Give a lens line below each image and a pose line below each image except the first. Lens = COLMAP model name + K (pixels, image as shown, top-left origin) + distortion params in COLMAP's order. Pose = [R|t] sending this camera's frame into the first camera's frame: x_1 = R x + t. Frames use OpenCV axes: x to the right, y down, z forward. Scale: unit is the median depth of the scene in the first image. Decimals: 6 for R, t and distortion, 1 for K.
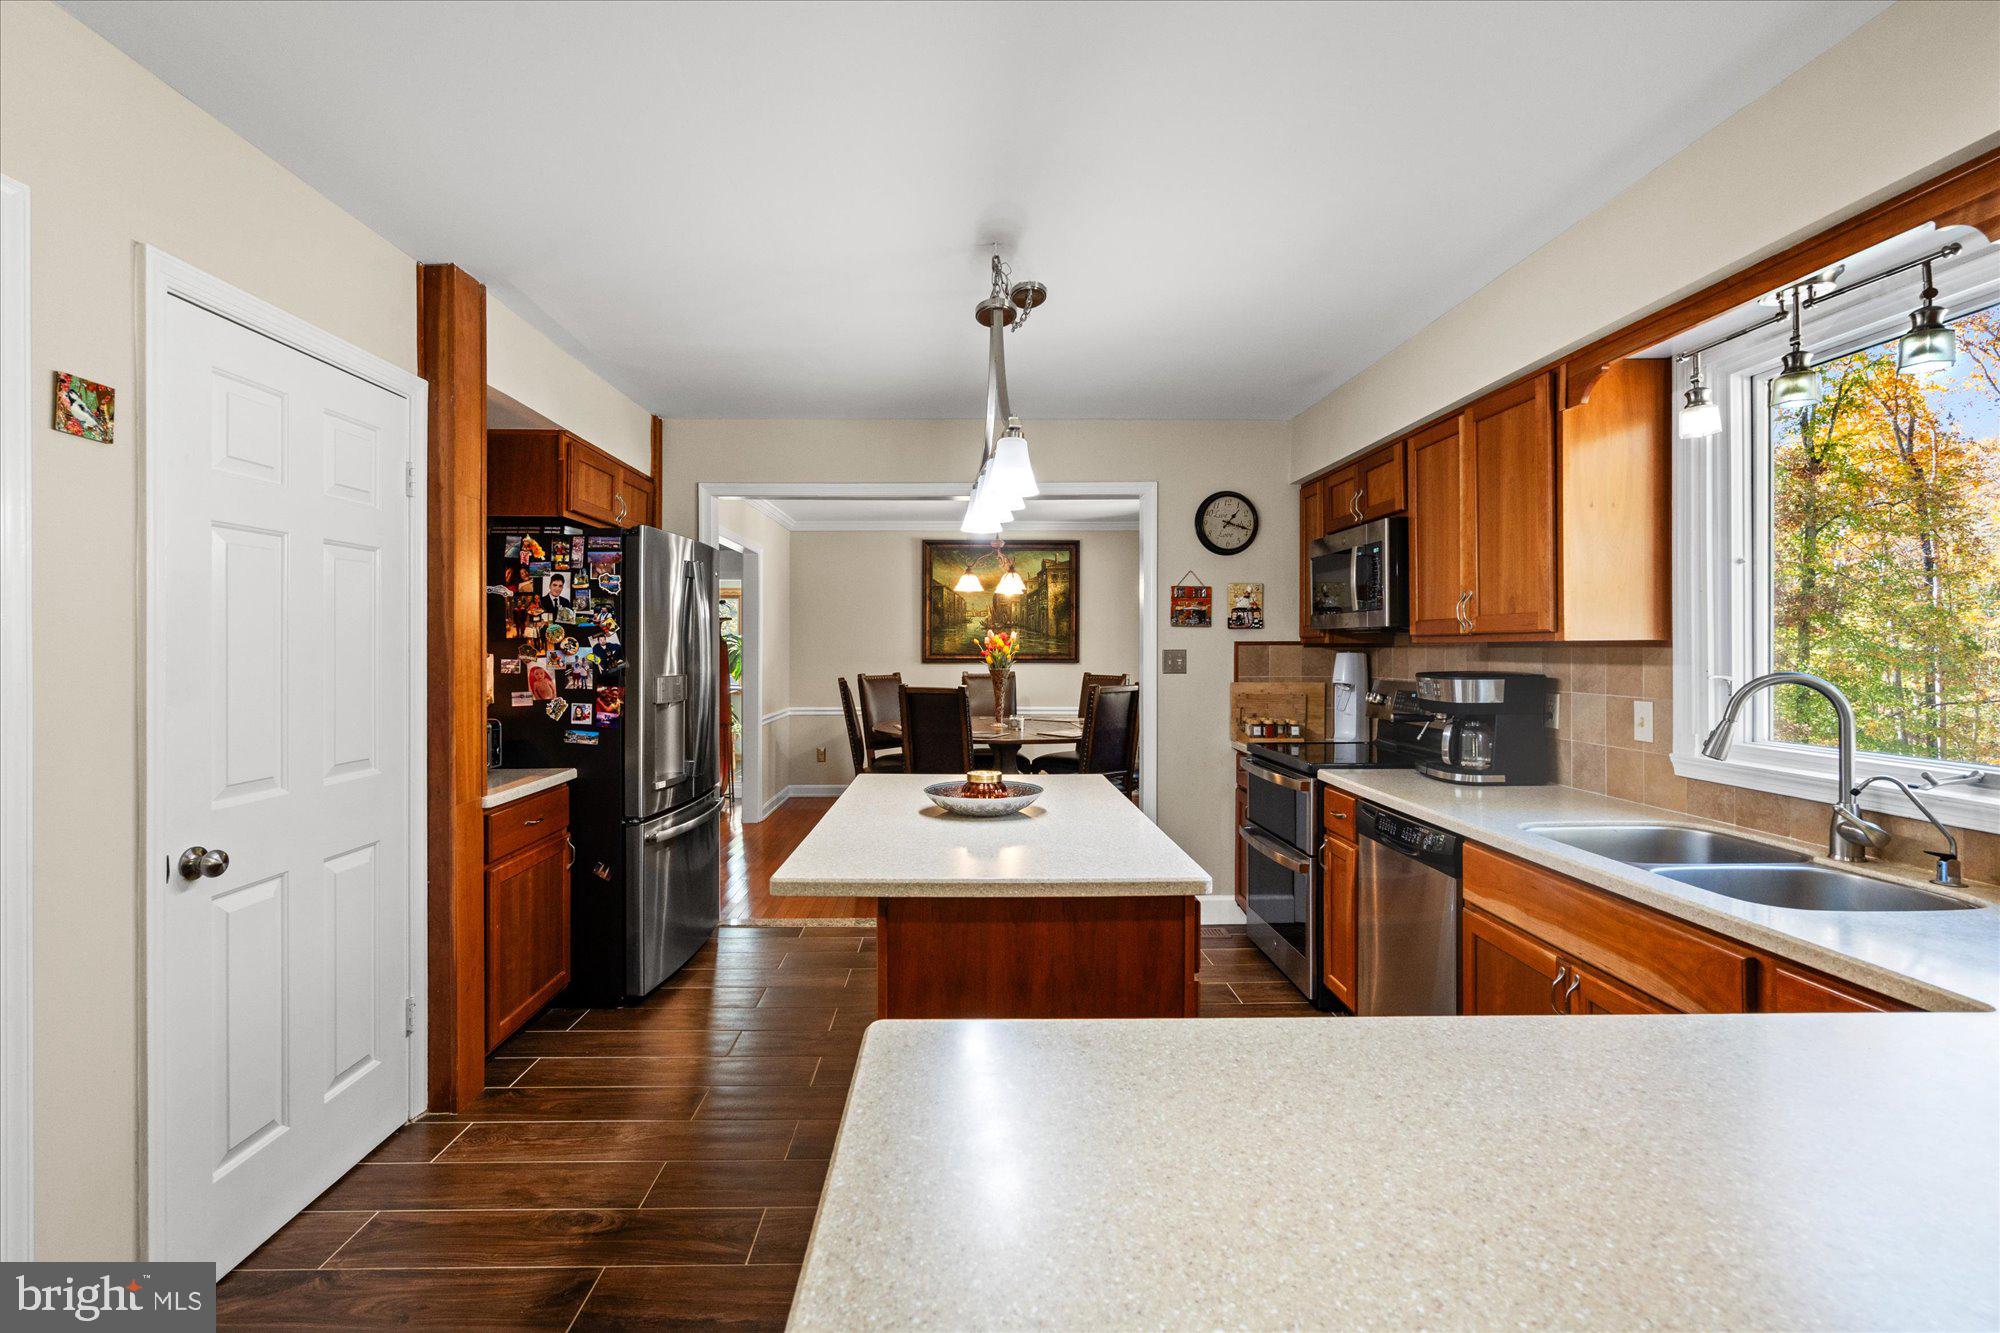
lens RADIAL K [[908.5, 0, 986.9], [0, 908.5, 652.6], [0, 0, 1]] dist [-0.004417, 0.001944]
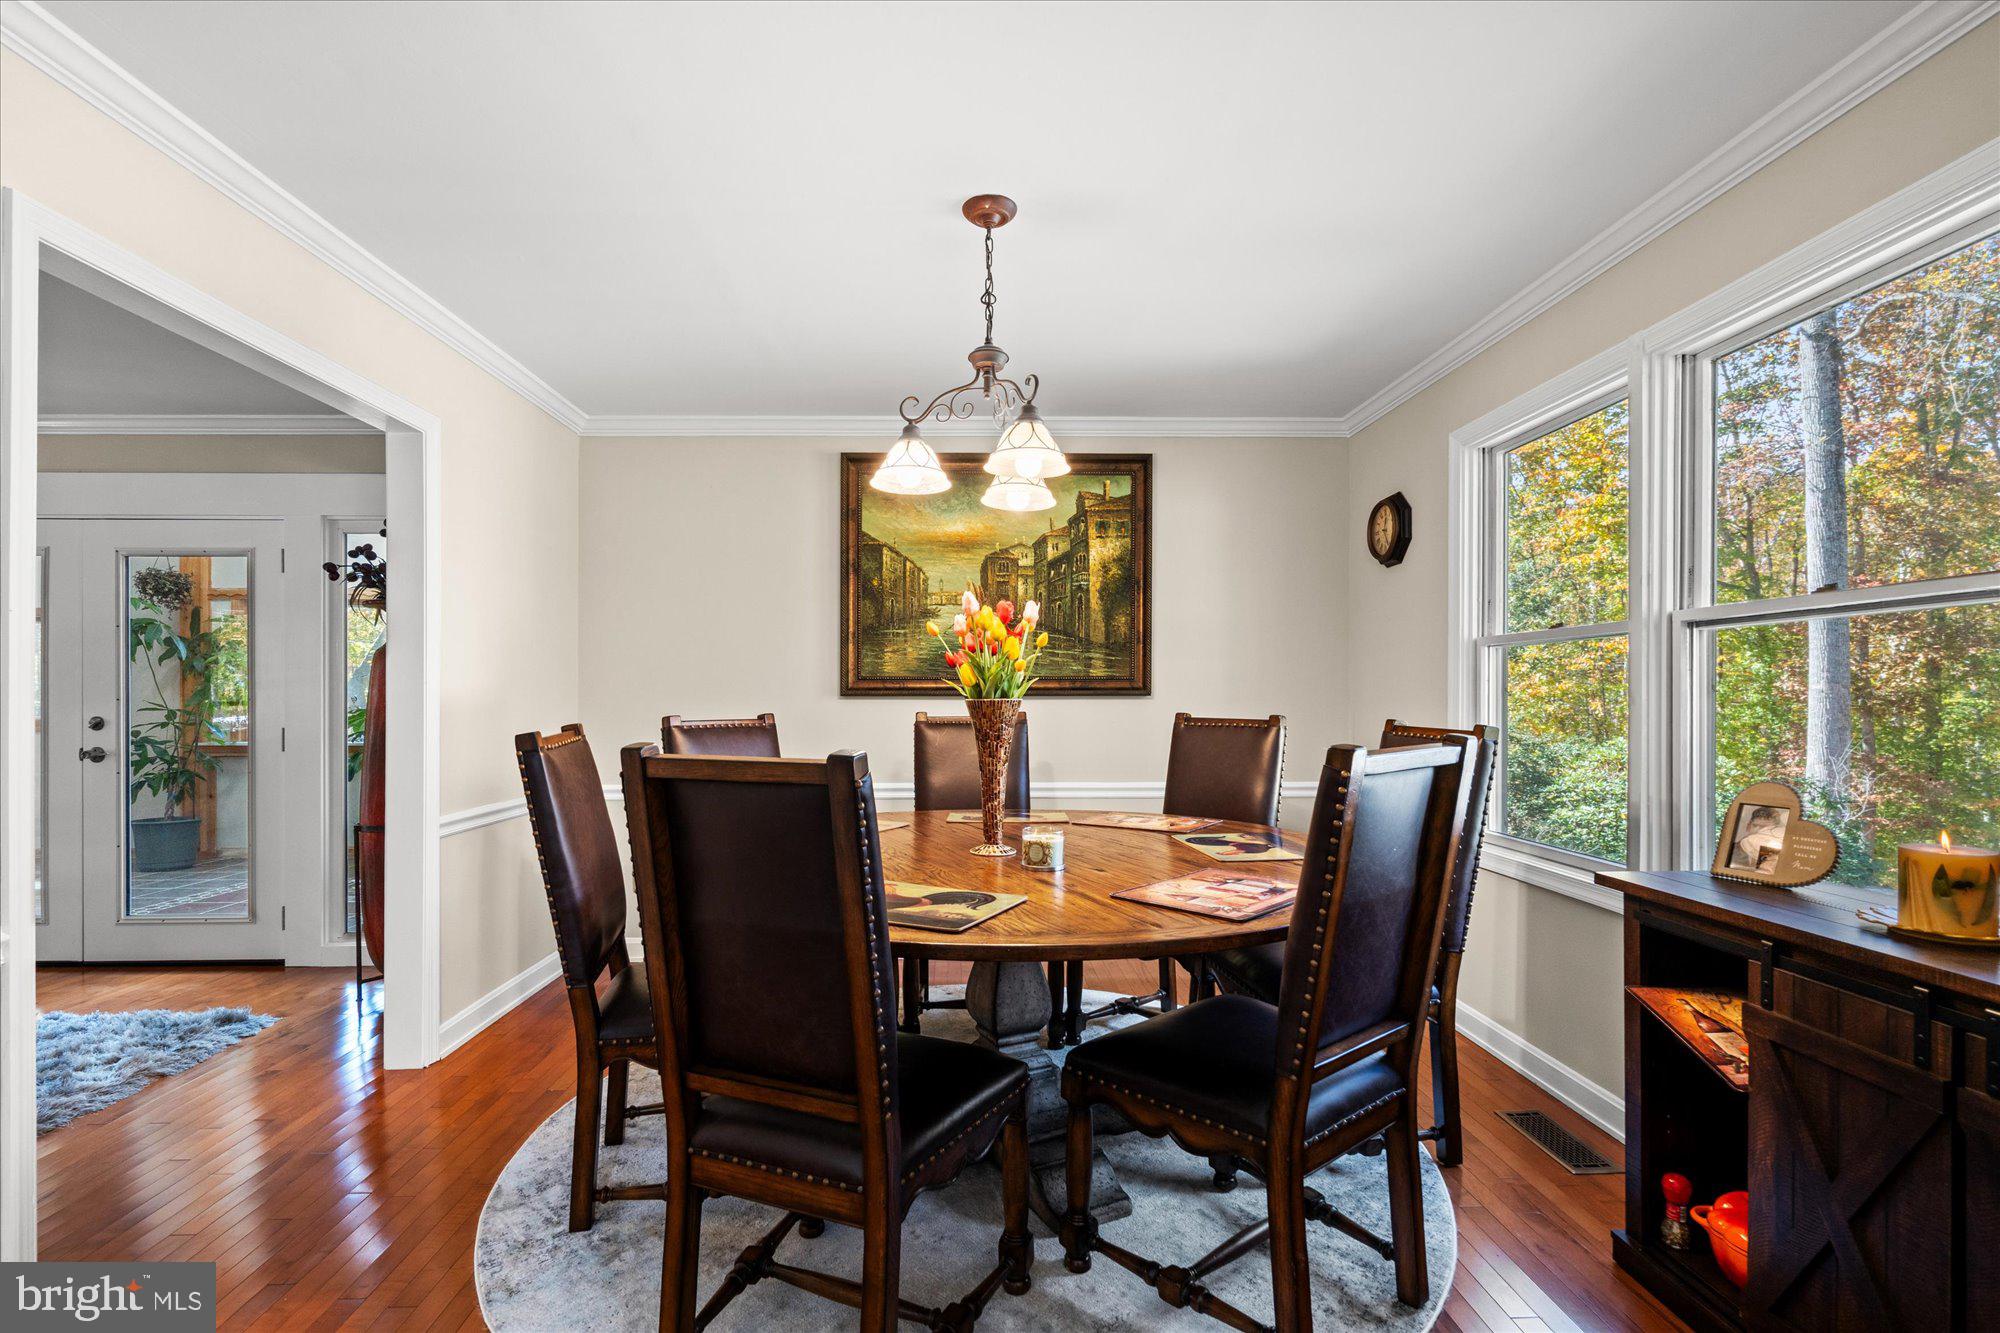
lens RADIAL K [[908.5, 0, 979.1], [0, 908.5, 706.3], [0, 0, 1]] dist [-0.004417, 0.001944]
pose [[0.999991, -0.003296, -0.002768, 0.012500], [0.003306, 0.999987, 0.003799, 0.027333], [0.002755, -0.003808, 0.999989, 0.902924]]
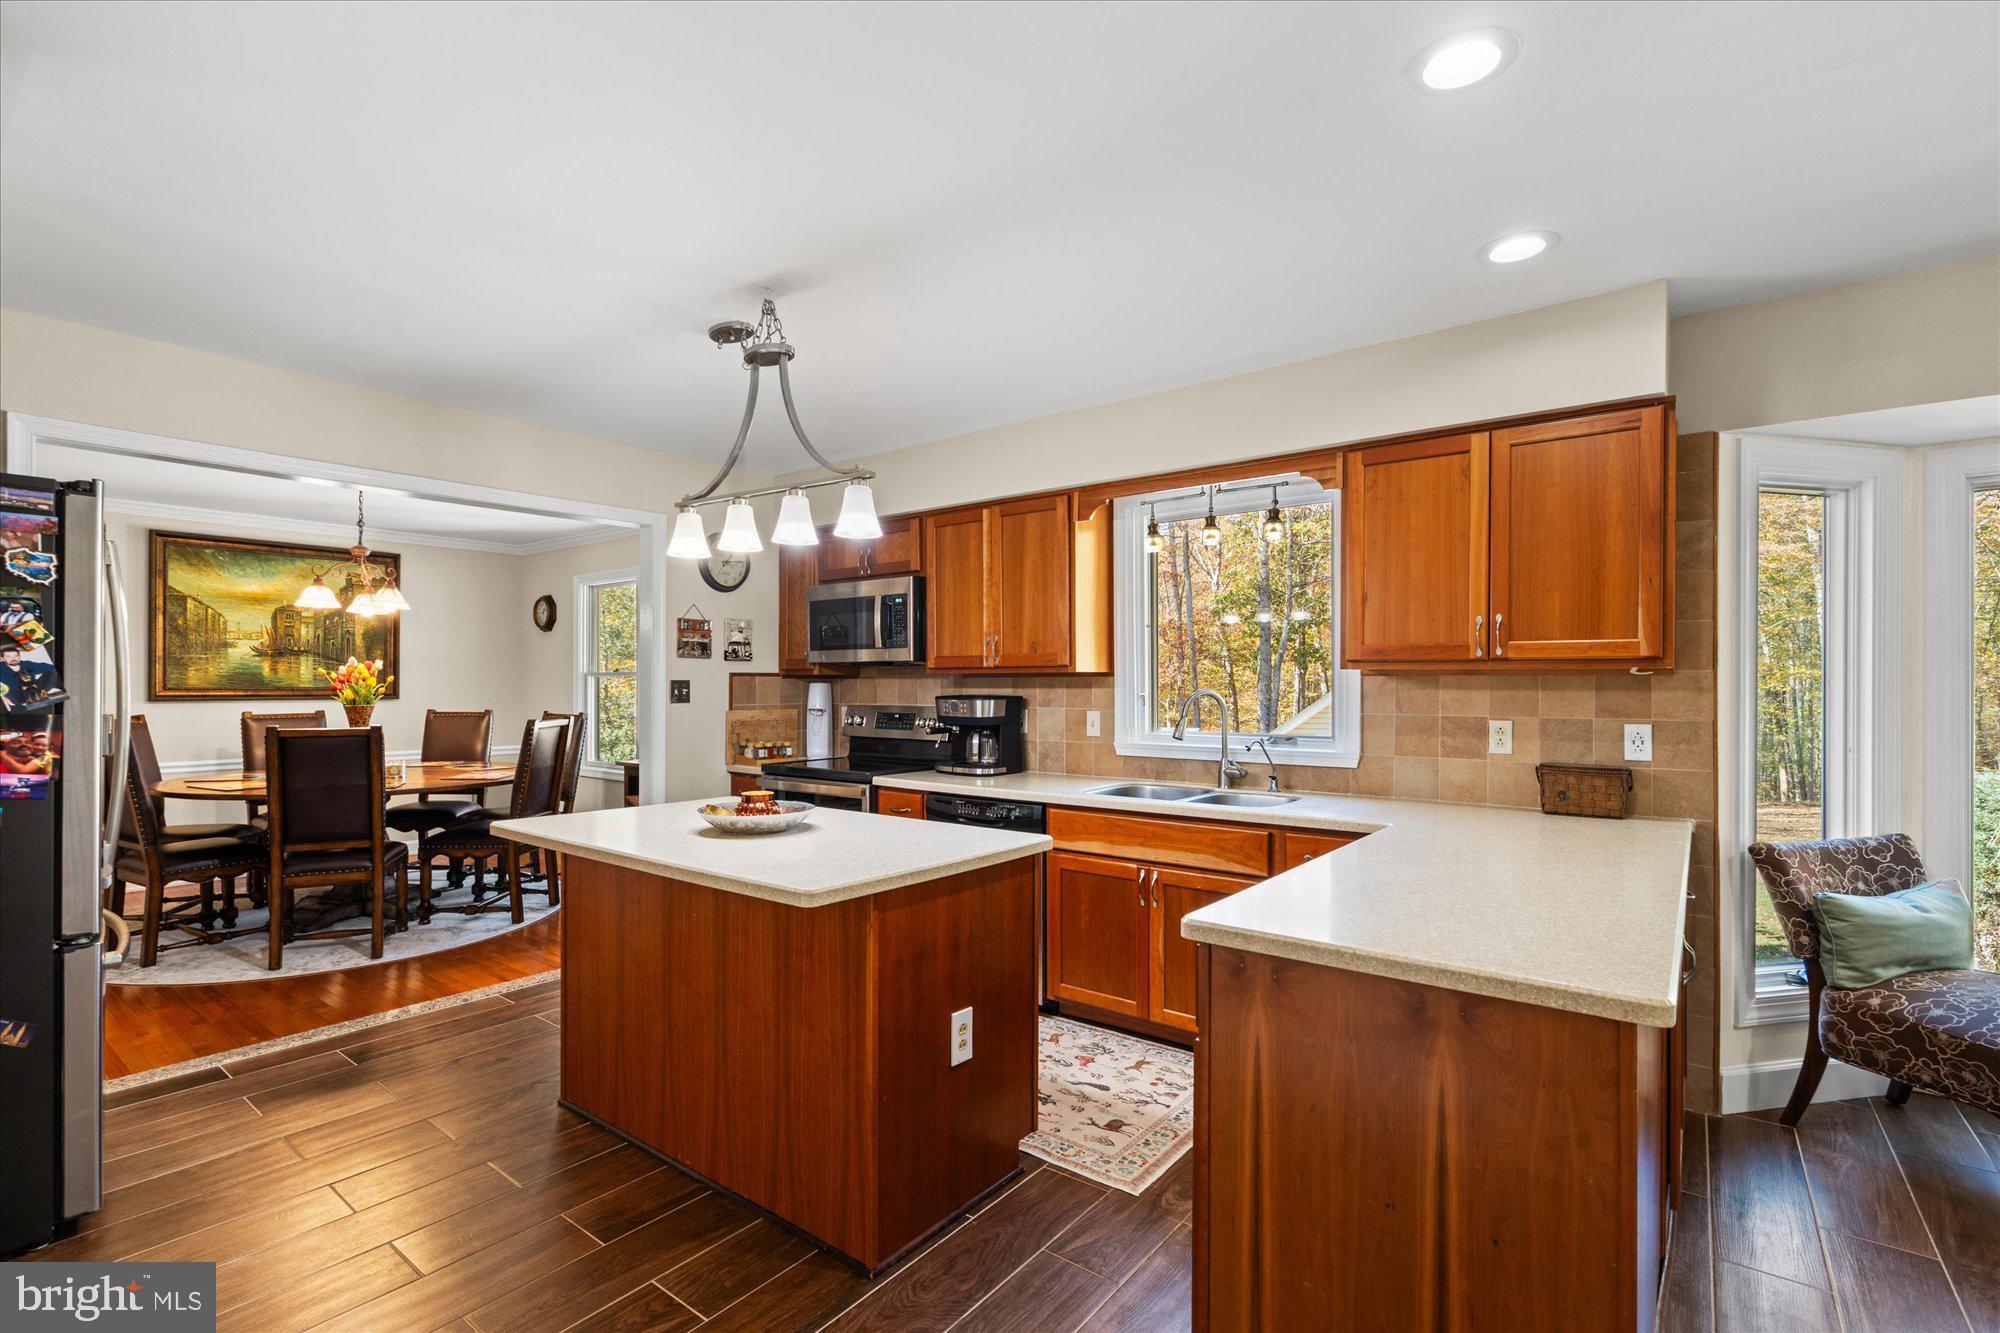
lens RADIAL K [[908.5, 0, 994.5], [0, 908.5, 683.9], [0, 0, 1]] dist [-0.004417, 0.001944]
pose [[0.634489, 0.001096, 0.772931, -0.362253], [0.005162, 0.999971, -0.005655, 0.008795], [-0.772915, 0.007578, 0.634464, 0.075167]]
